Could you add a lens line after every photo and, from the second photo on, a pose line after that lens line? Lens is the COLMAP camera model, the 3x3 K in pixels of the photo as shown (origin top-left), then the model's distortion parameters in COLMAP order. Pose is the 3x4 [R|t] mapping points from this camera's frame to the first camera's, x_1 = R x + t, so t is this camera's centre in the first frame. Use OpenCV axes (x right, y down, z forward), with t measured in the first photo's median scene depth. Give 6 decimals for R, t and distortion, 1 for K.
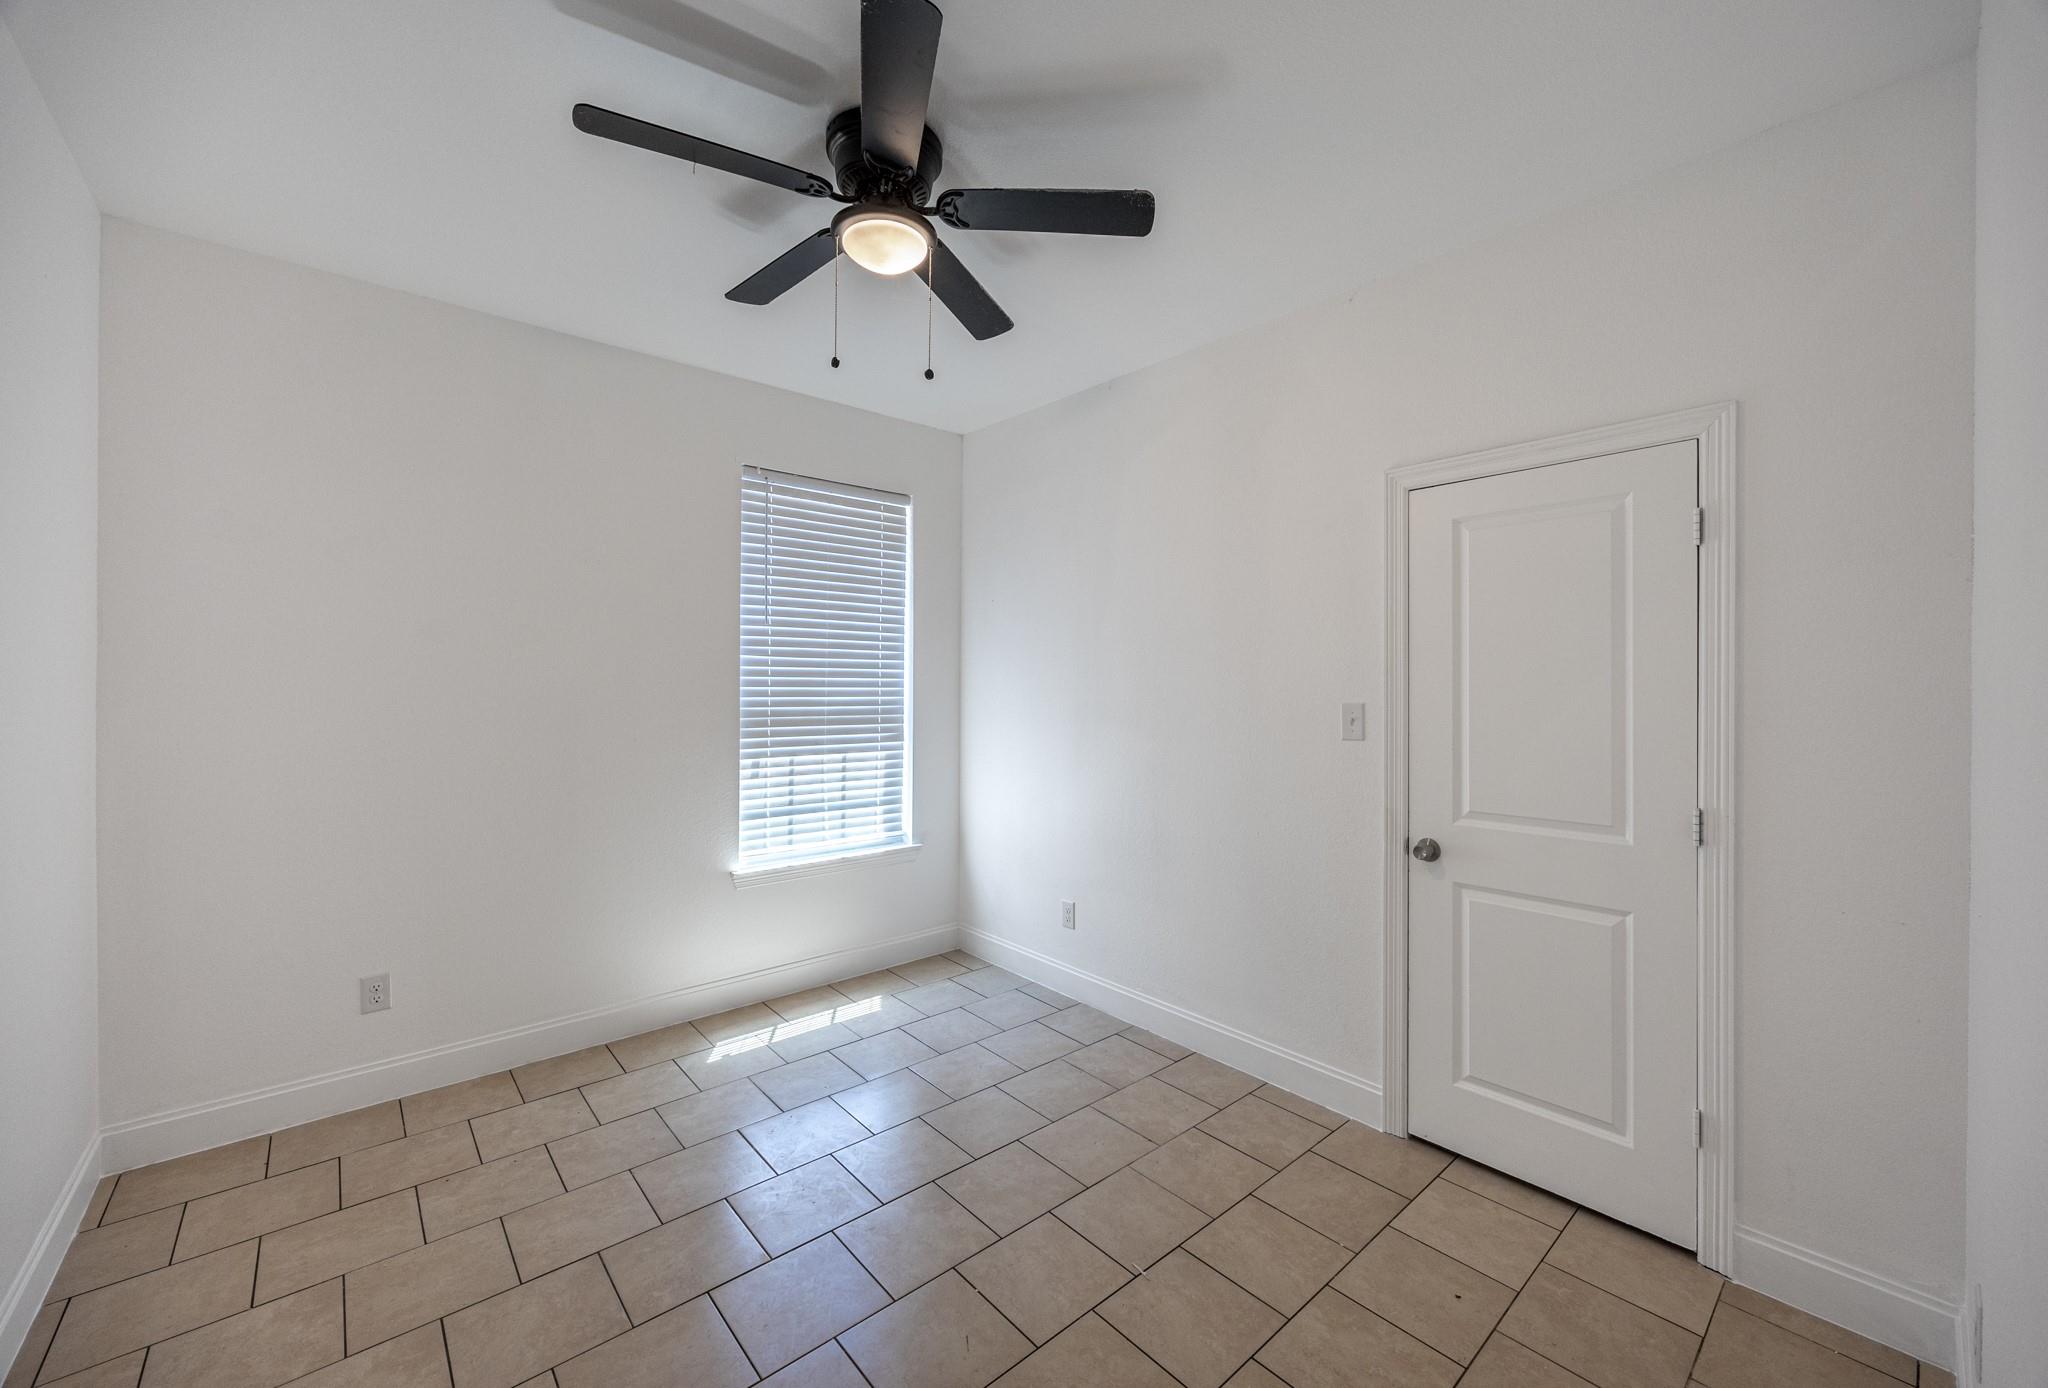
lens RADIAL K [[794.5, 0, 1028.6], [0, 794.5, 689.4], [0, 0, 1]] dist [-0.004038, -0.000436]
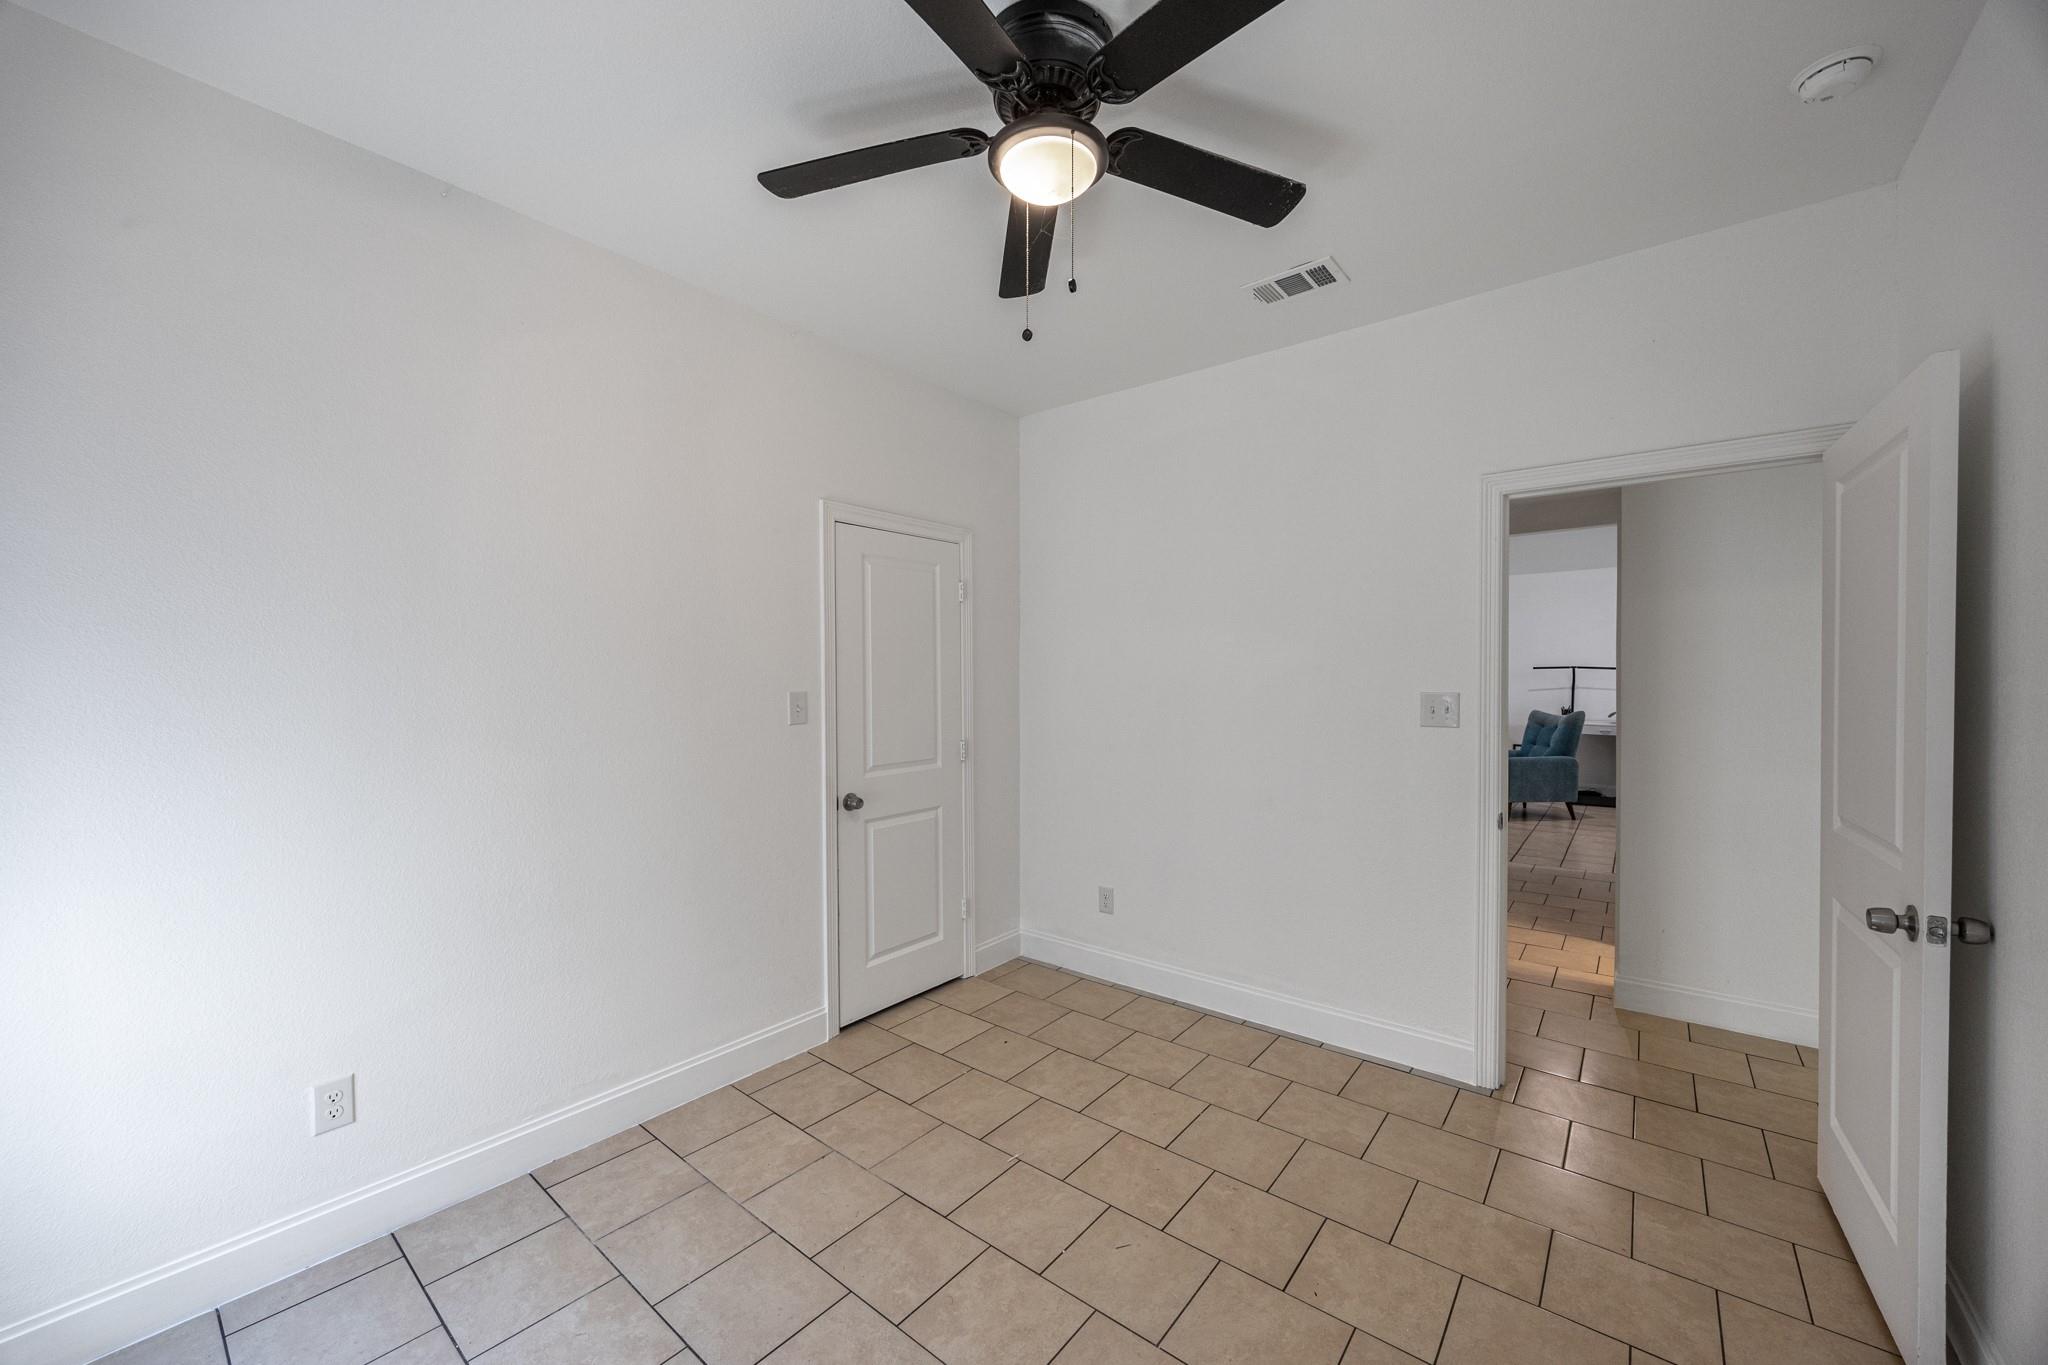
lens RADIAL K [[791.8, 0, 1026.8], [0, 791.8, 682.9], [0, 0, 1]] dist [-0.004845, -0.000311]
pose [[-0.182101, -0.012066, 0.983206, -0.859333], [0.003829, 0.999908, 0.012981, -0.009586], [-0.983272, 0.006129, -0.182038, 0.983168]]
